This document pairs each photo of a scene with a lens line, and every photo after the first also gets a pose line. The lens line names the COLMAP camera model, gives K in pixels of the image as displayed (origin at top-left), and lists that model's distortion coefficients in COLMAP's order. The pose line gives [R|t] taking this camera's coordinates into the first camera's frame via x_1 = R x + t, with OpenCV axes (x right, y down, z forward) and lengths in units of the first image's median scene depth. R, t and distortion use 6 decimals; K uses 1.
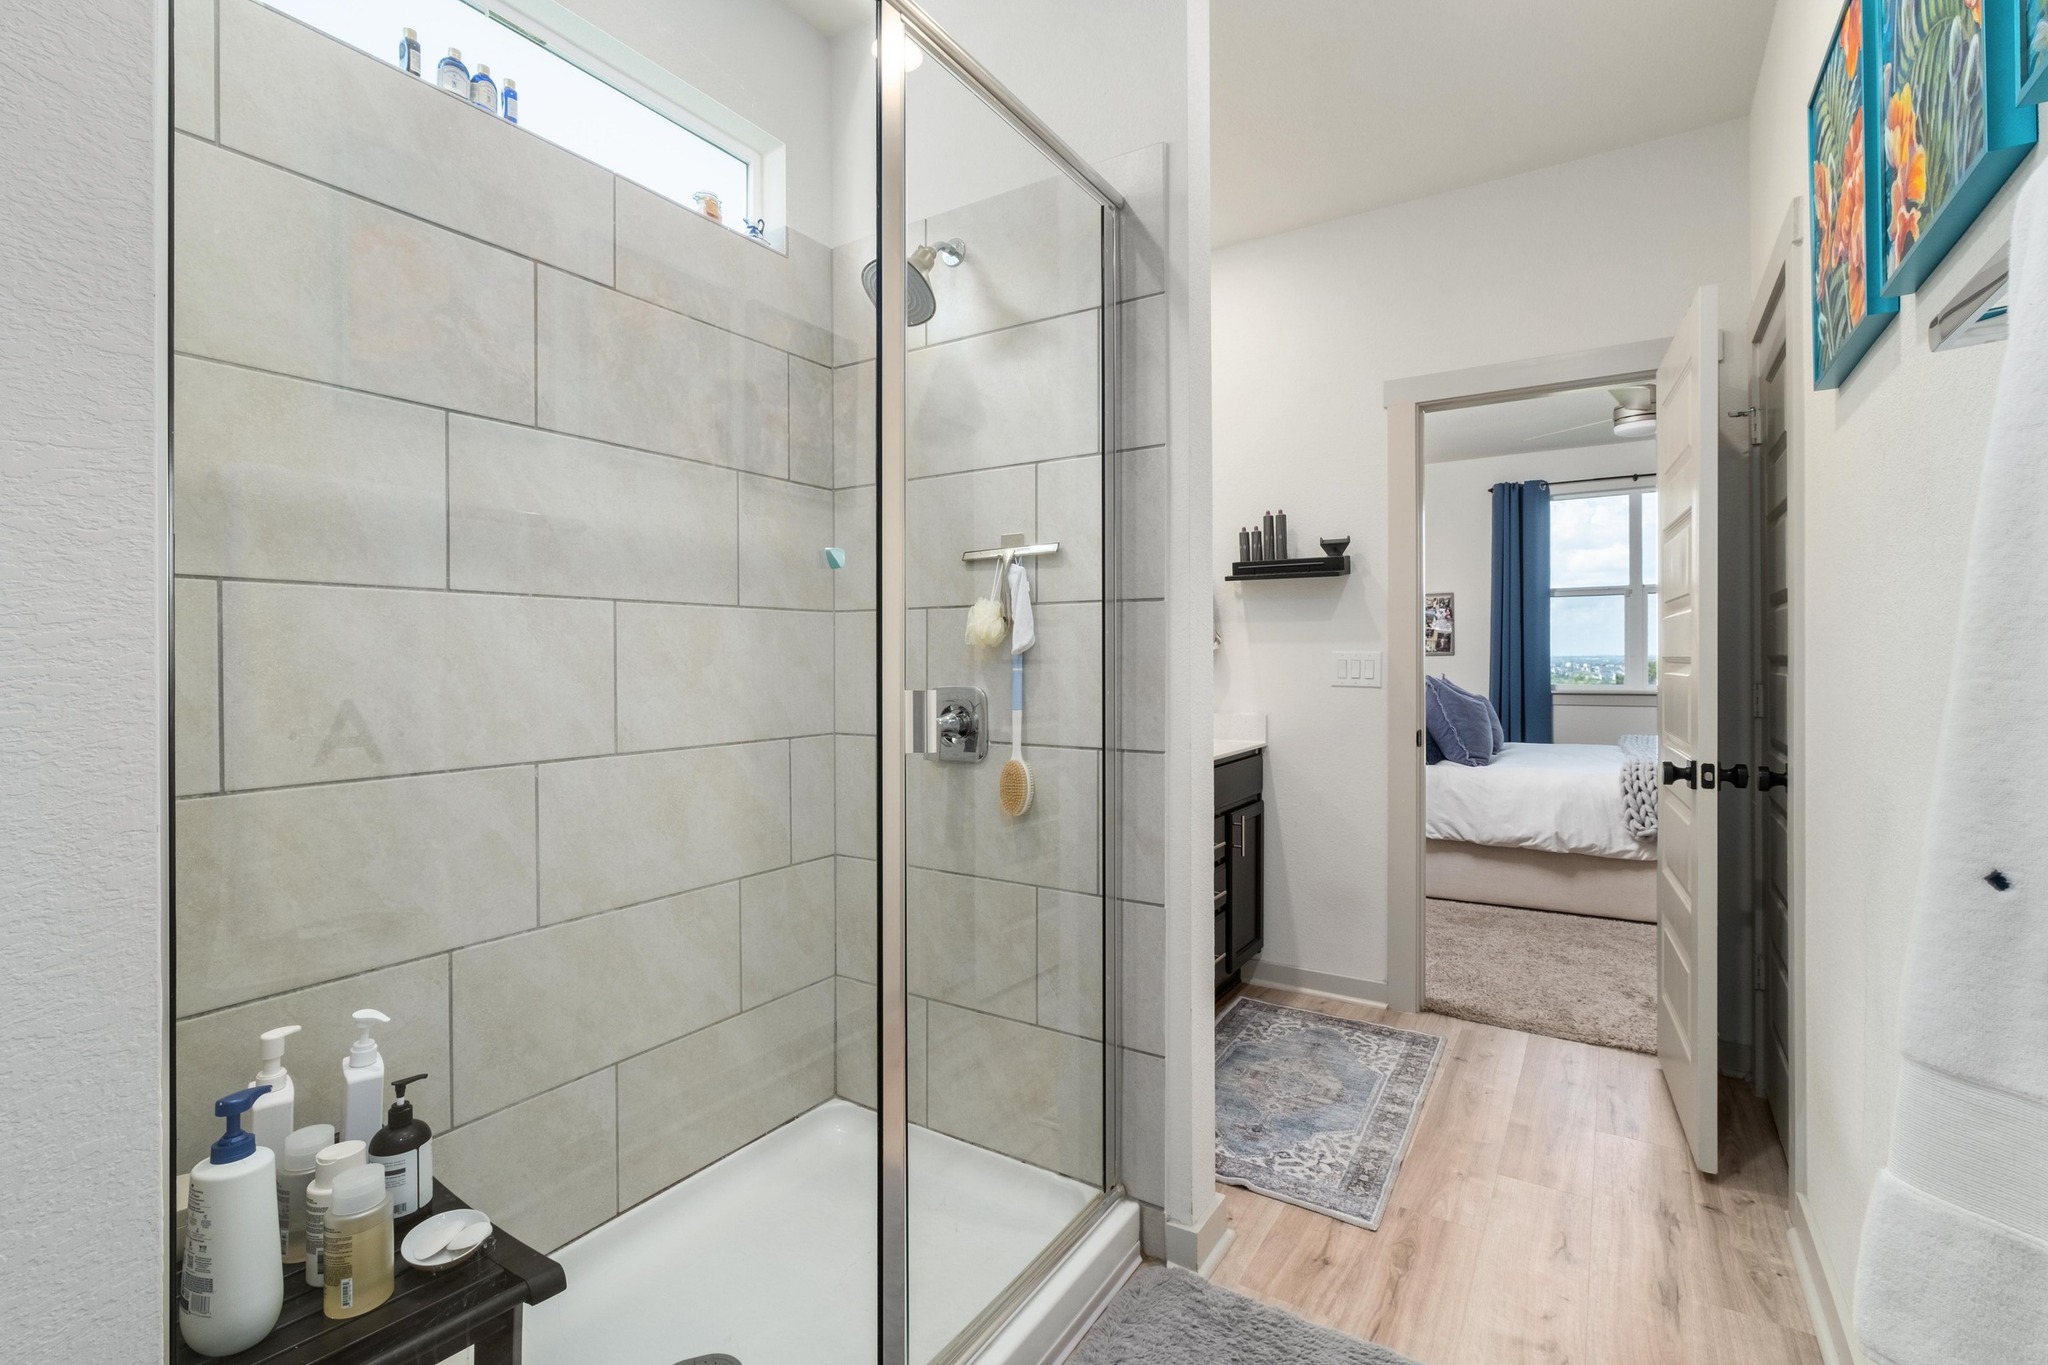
lens RADIAL K [[918.5, 0, 1024.4], [0, 918.5, 678.5], [0, 0, 1]] dist [0.000025, -0.000086]
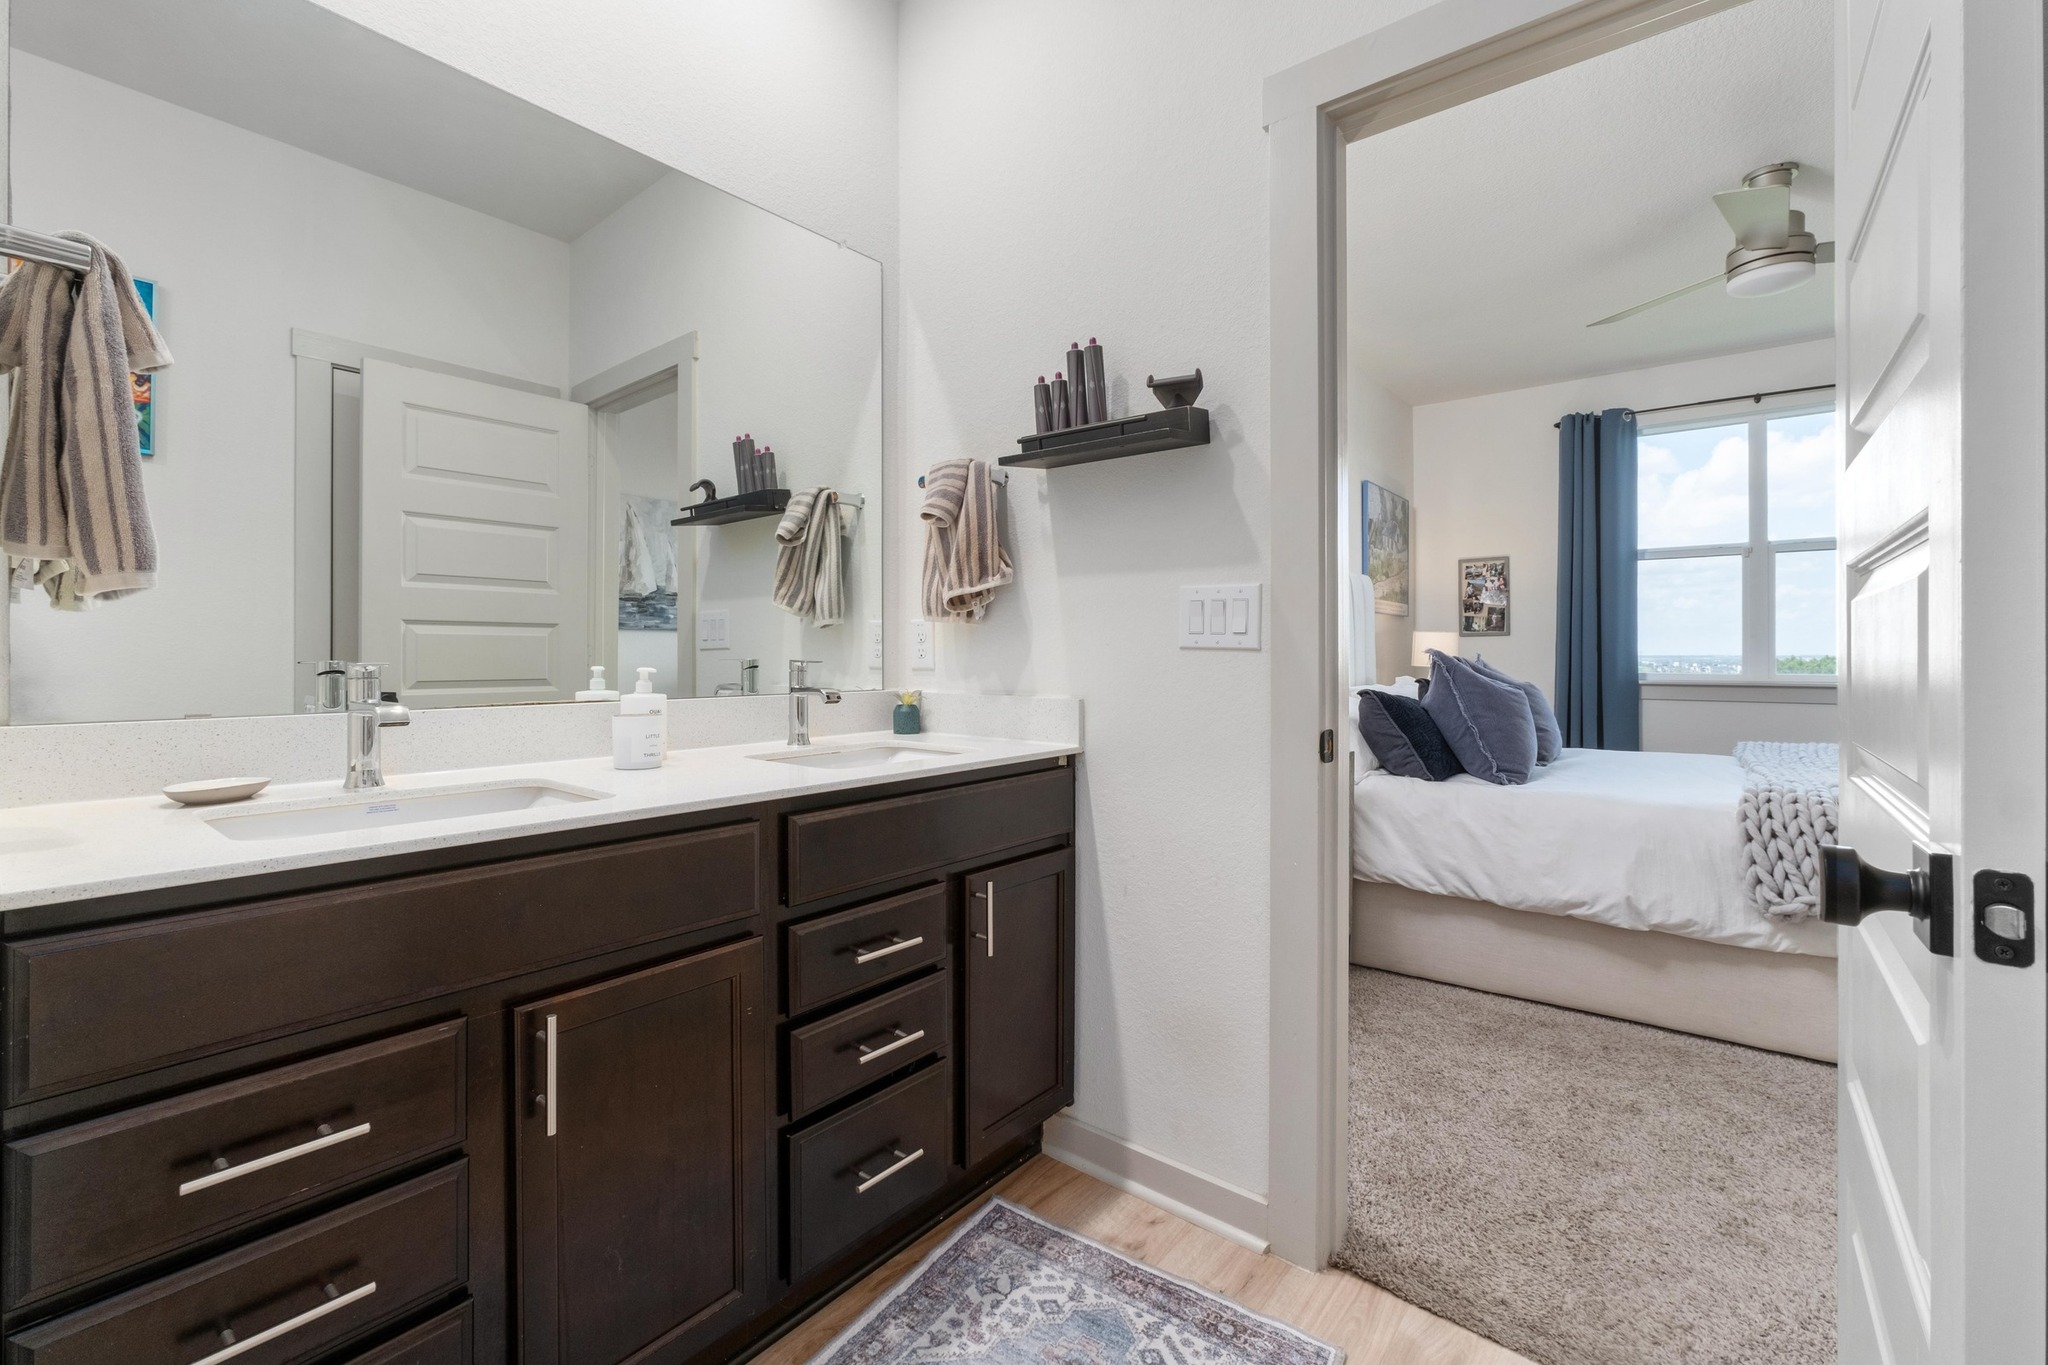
lens RADIAL K [[870.3, 0, 1022.0], [0, 870.3, 656.3], [0, 0, 1]] dist [-0.017545, 0.010554]
pose [[0.993440, 0.010164, -0.113902, 0.236940], [-0.012285, 0.999764, -0.017934, 0.019442], [0.113693, 0.019216, 0.993330, 0.368660]]
